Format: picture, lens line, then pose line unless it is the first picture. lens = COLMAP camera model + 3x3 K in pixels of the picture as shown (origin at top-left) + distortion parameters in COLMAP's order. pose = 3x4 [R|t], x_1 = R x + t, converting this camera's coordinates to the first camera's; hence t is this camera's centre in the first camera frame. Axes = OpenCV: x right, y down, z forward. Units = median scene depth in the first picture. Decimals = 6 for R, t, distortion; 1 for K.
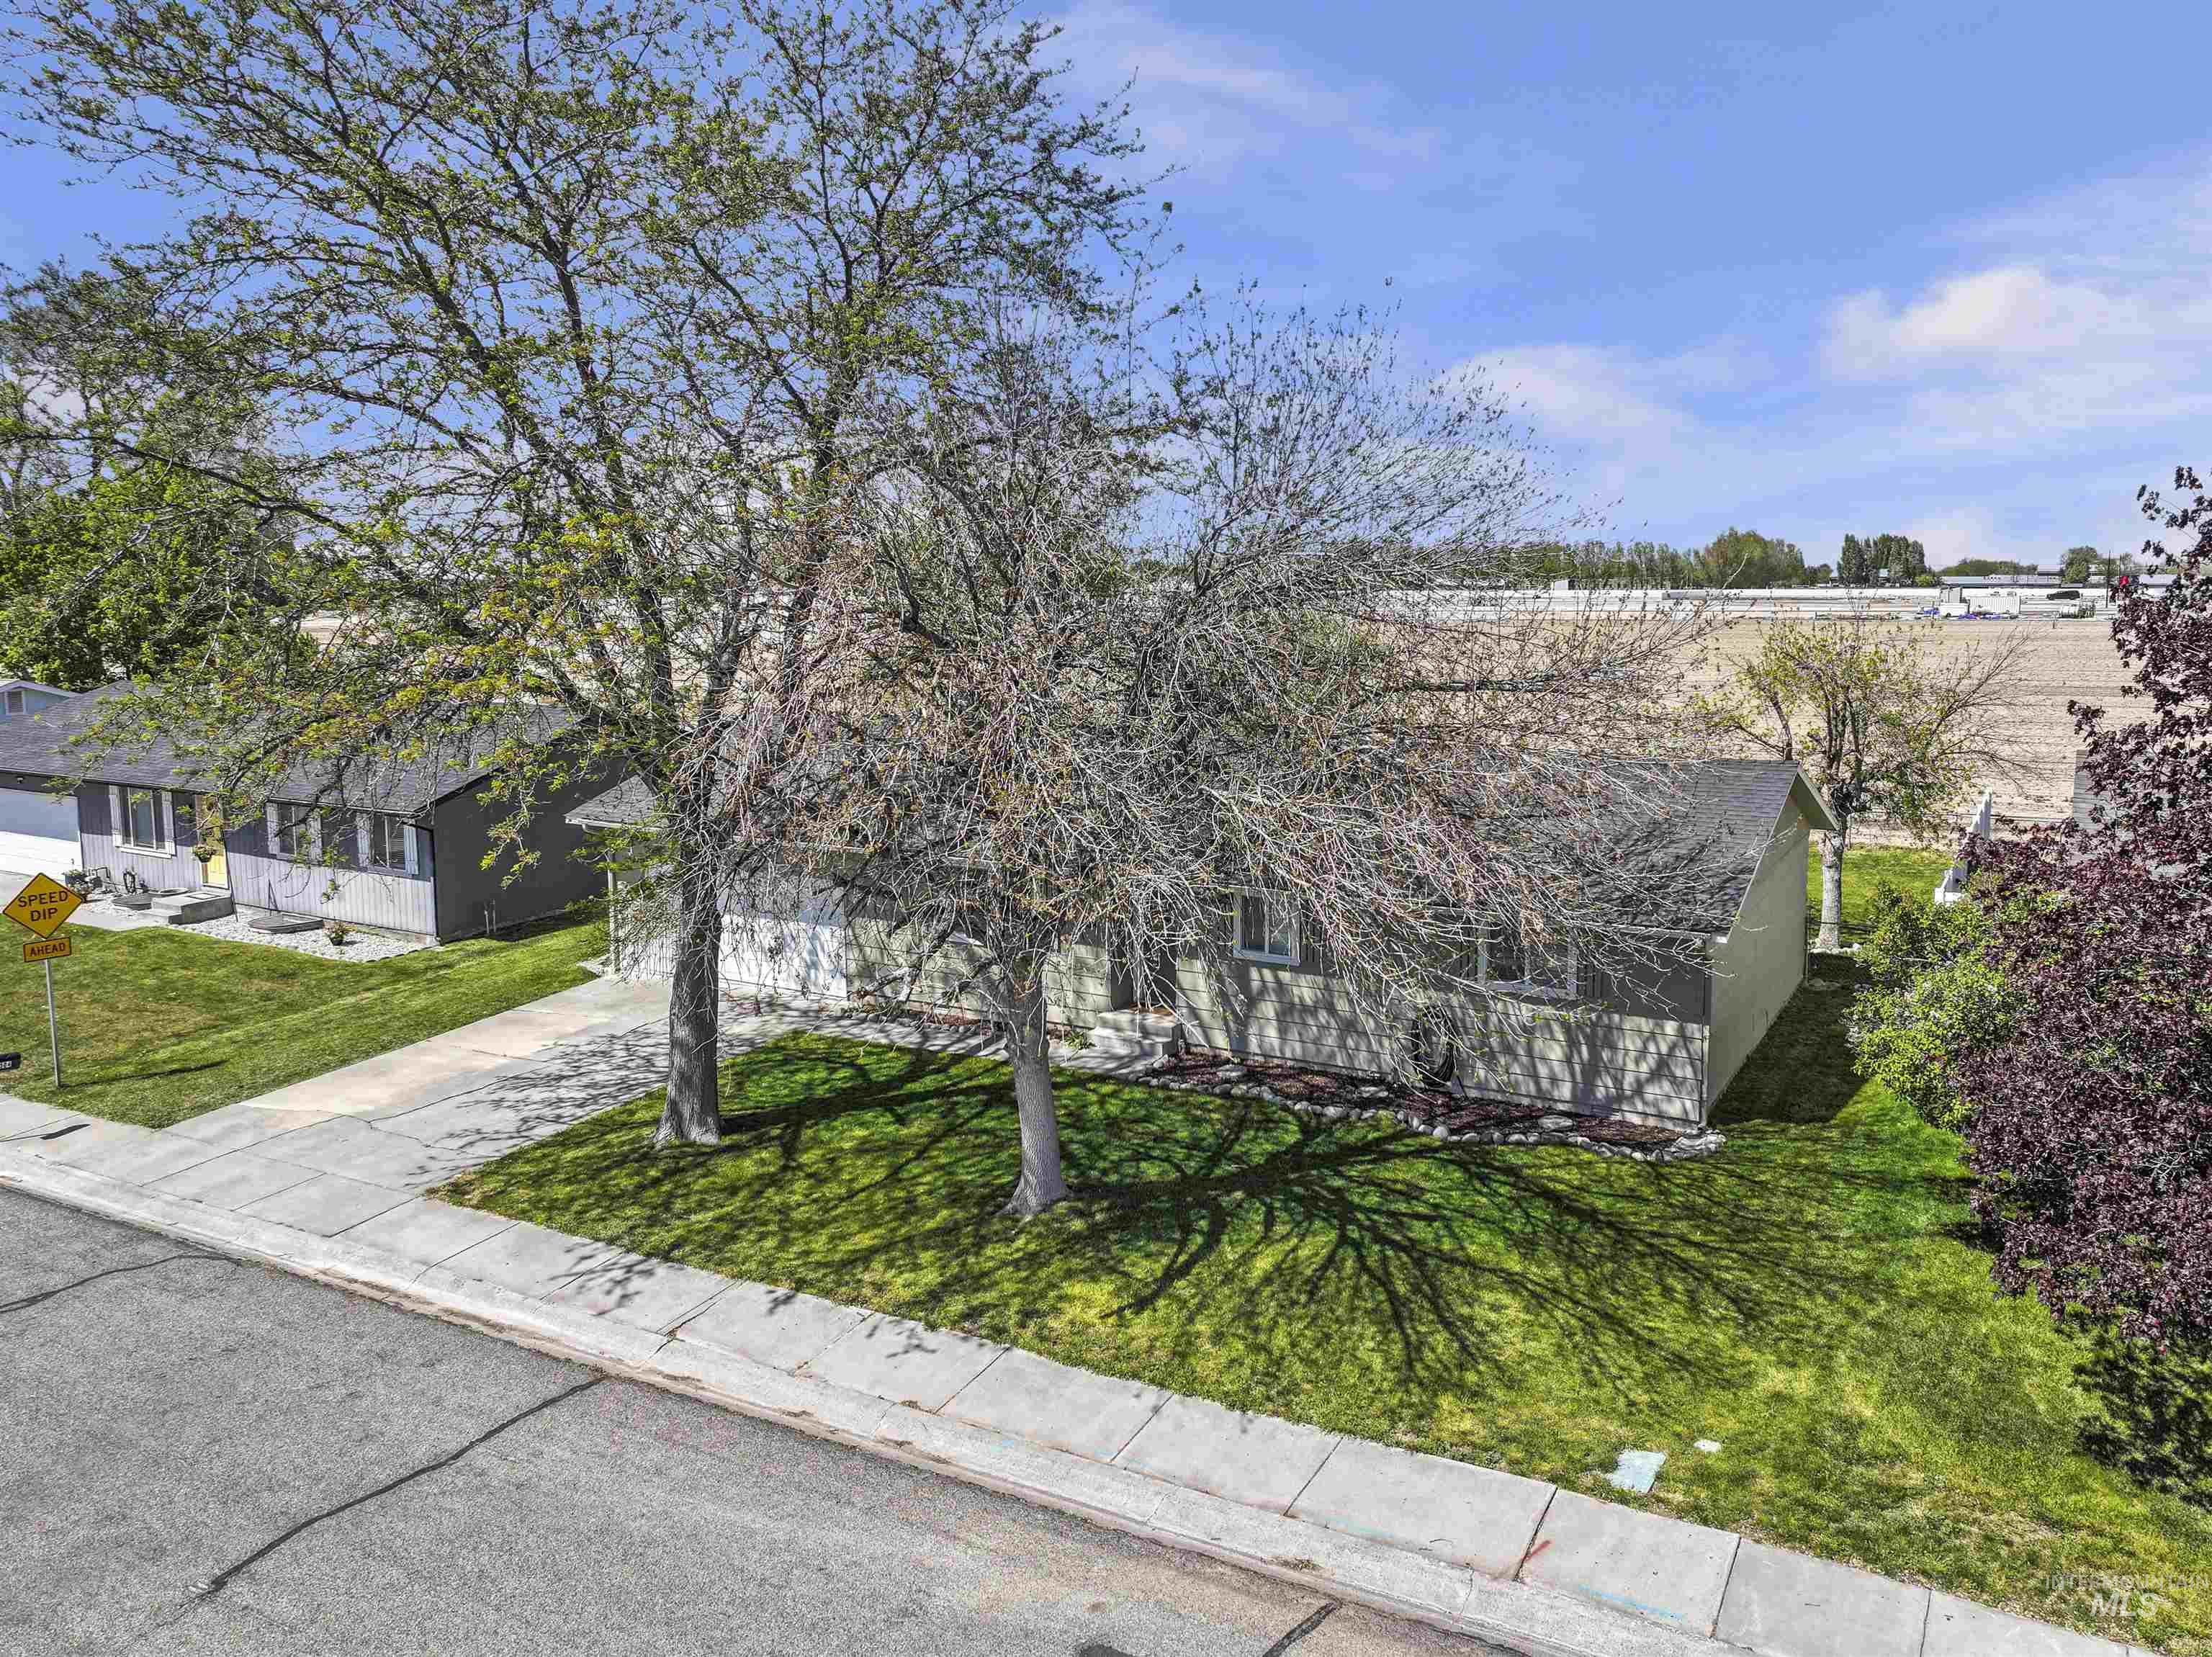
lens RADIAL K [[1530.1, 0, 1242.0], [0, 1530.1, 823.6], [0, 0, 1]] dist [0.022902, -0.007157]
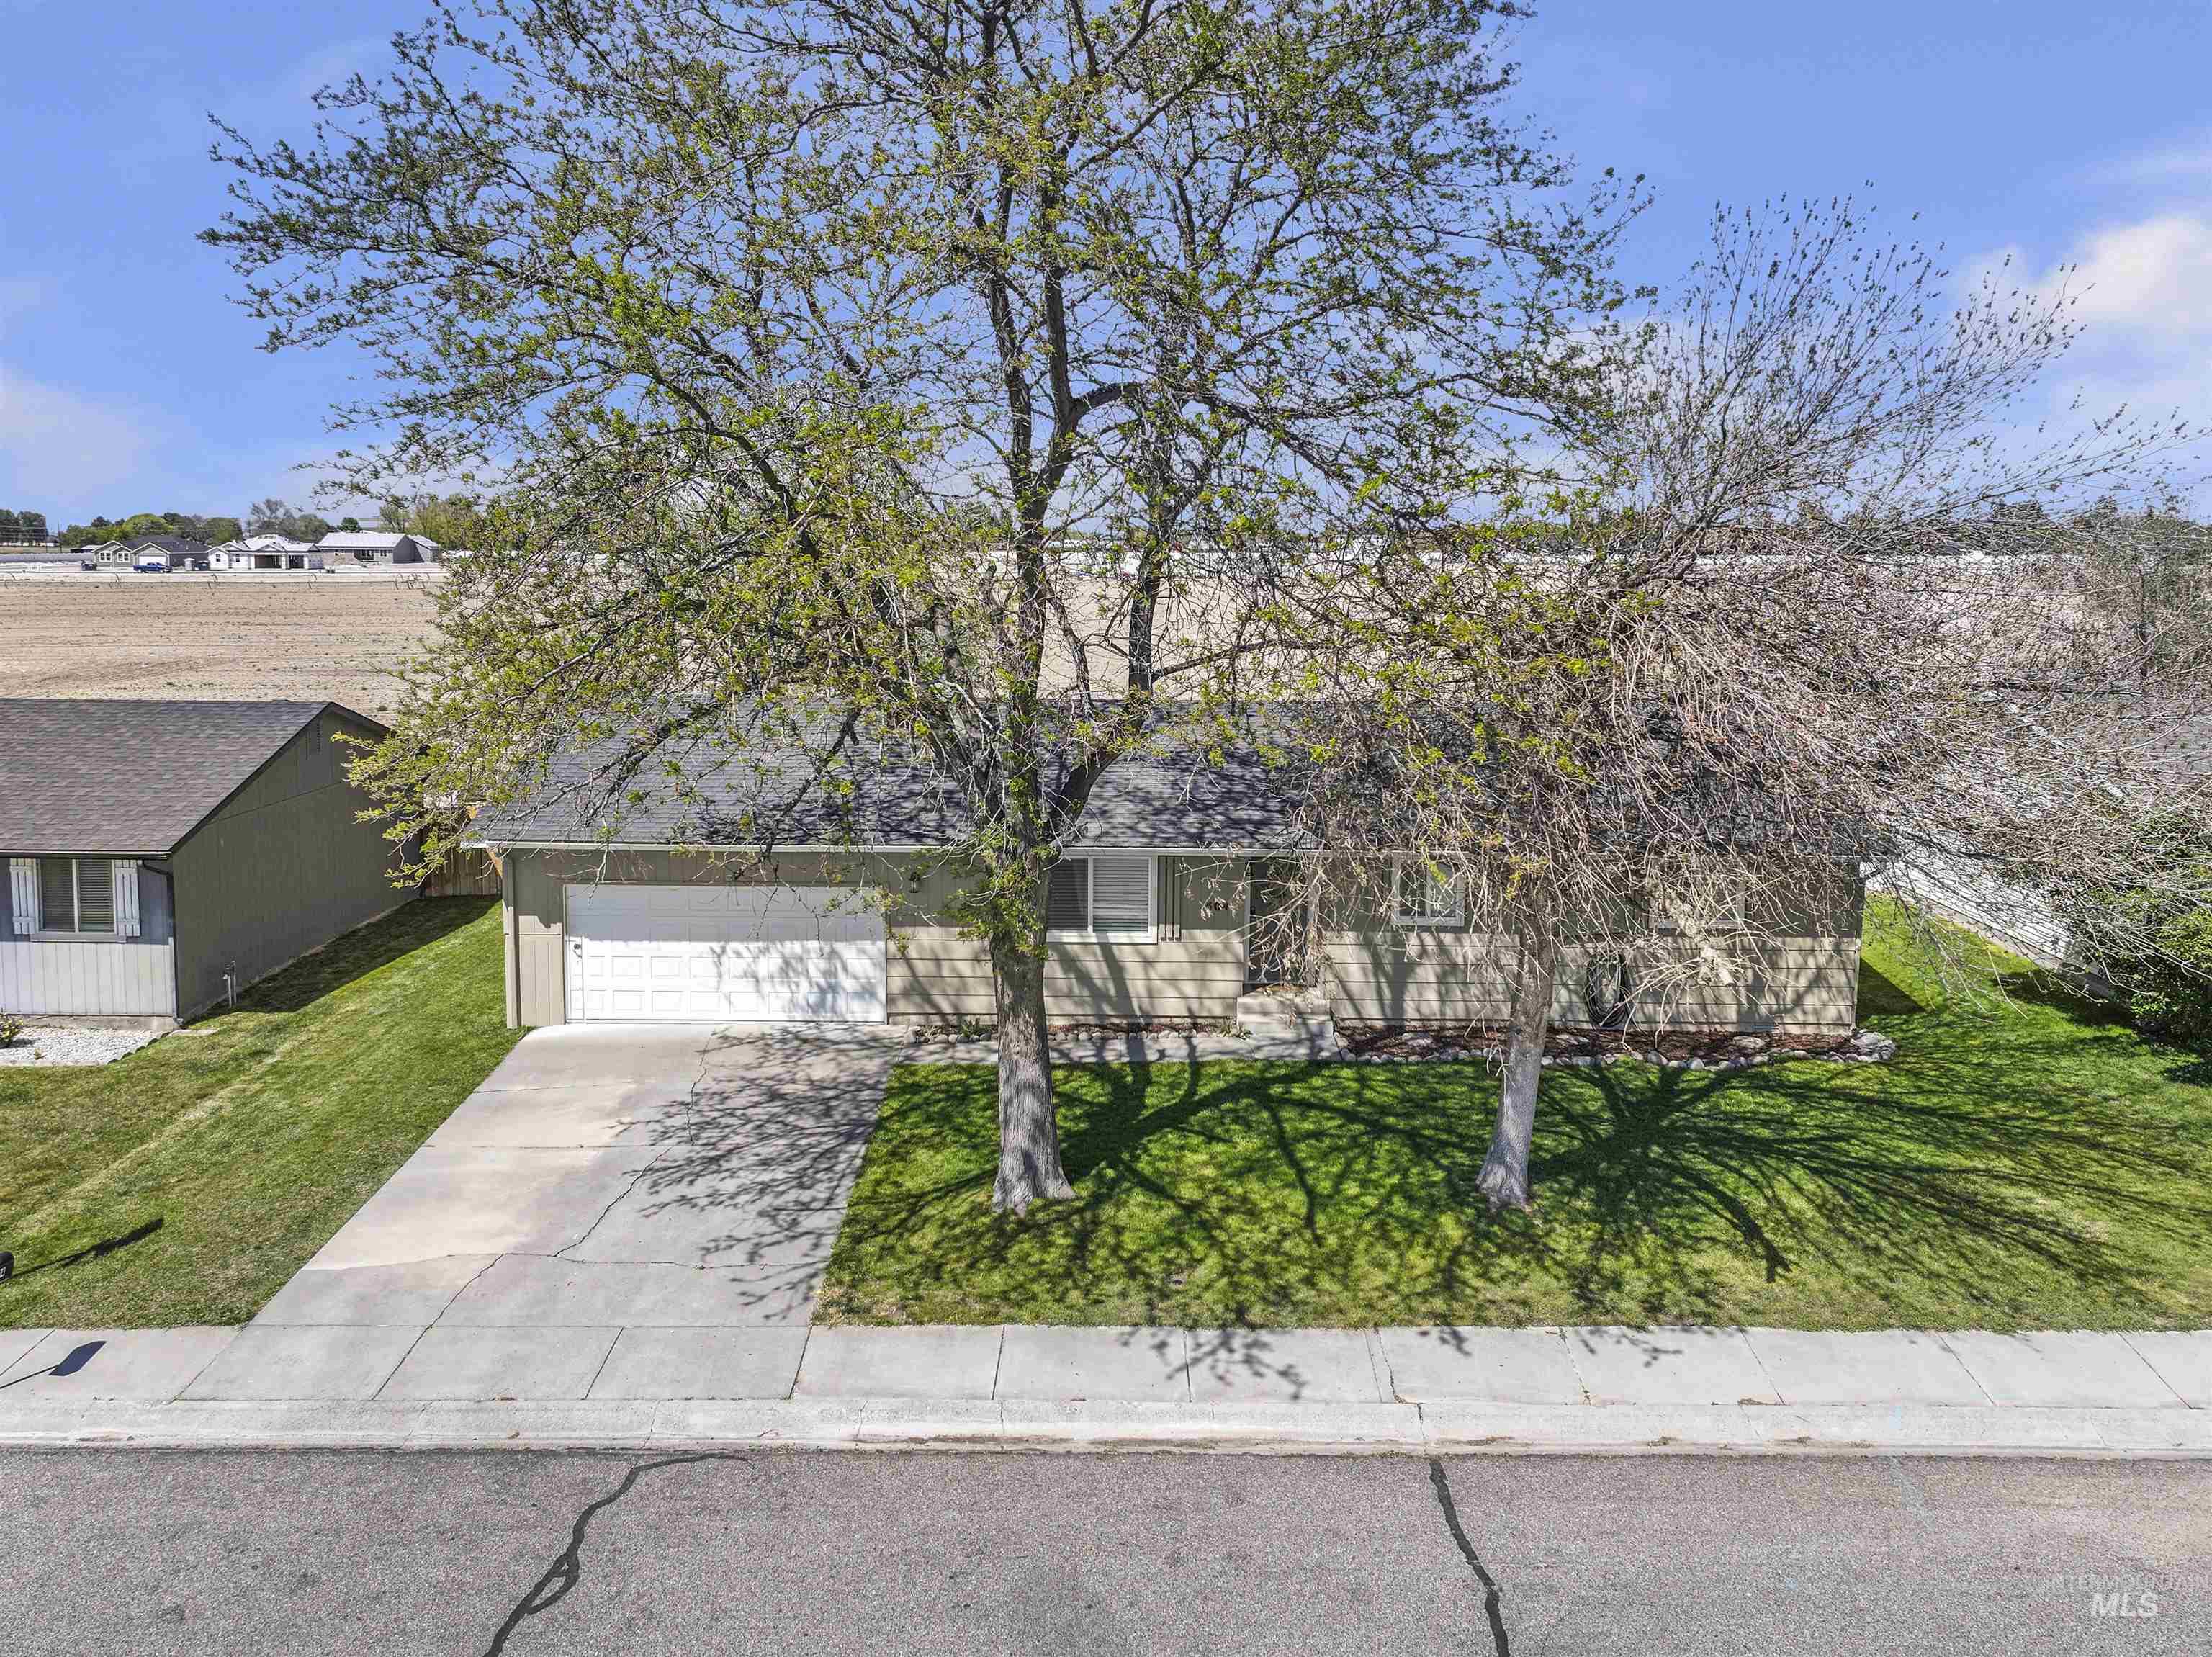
lens RADIAL K [[1521.1, 0, 1106.0], [0, 1521.1, 828.5], [0, 0, 1]] dist [0.009156, -0.002475]
pose [[0.894280, -0.073661, 0.441404, -0.642248], [0.061180, 0.997223, 0.042464, -0.029413], [-0.443306, -0.010970, 0.896303, 0.218465]]
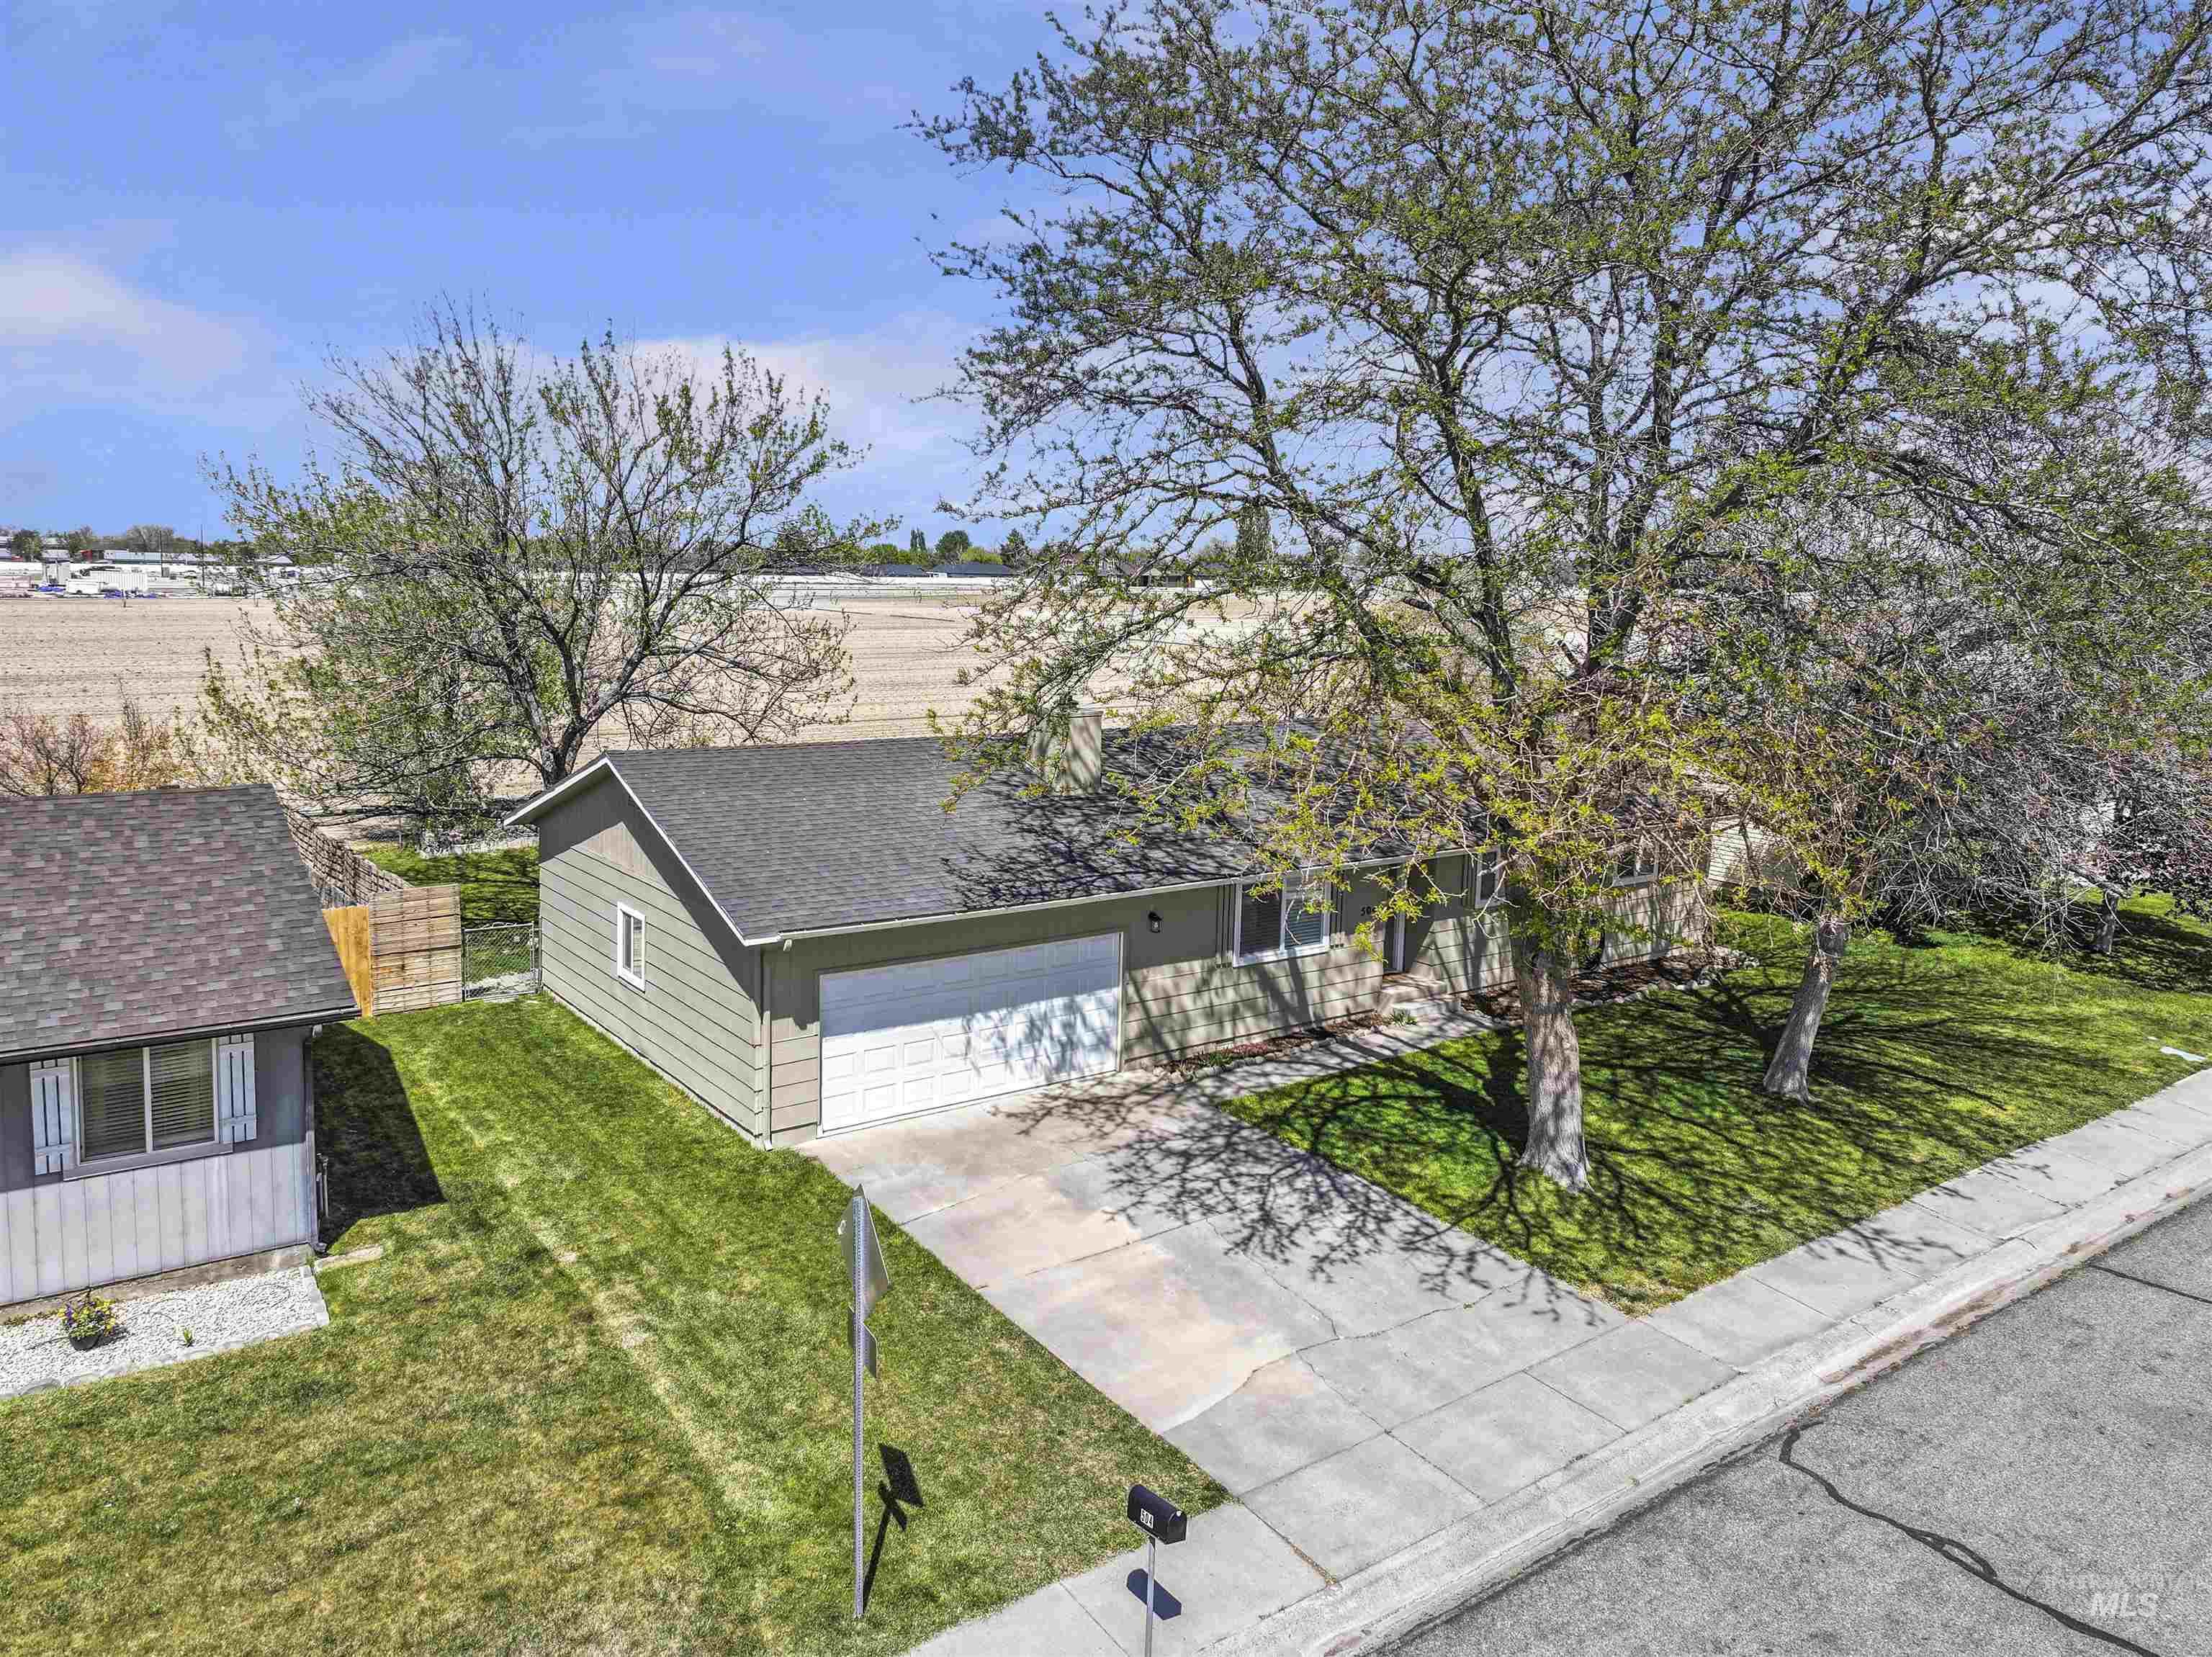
lens RADIAL K [[1521.1, 0, 1106.0], [0, 1521.1, 828.5], [0, 0, 1]] dist [0.009156, -0.002475]
pose [[0.463593, -0.134639, 0.875759, -1.204124], [0.117572, 0.988995, 0.089810, -0.113926], [-0.878213, 0.061330, 0.474321, 0.751503]]
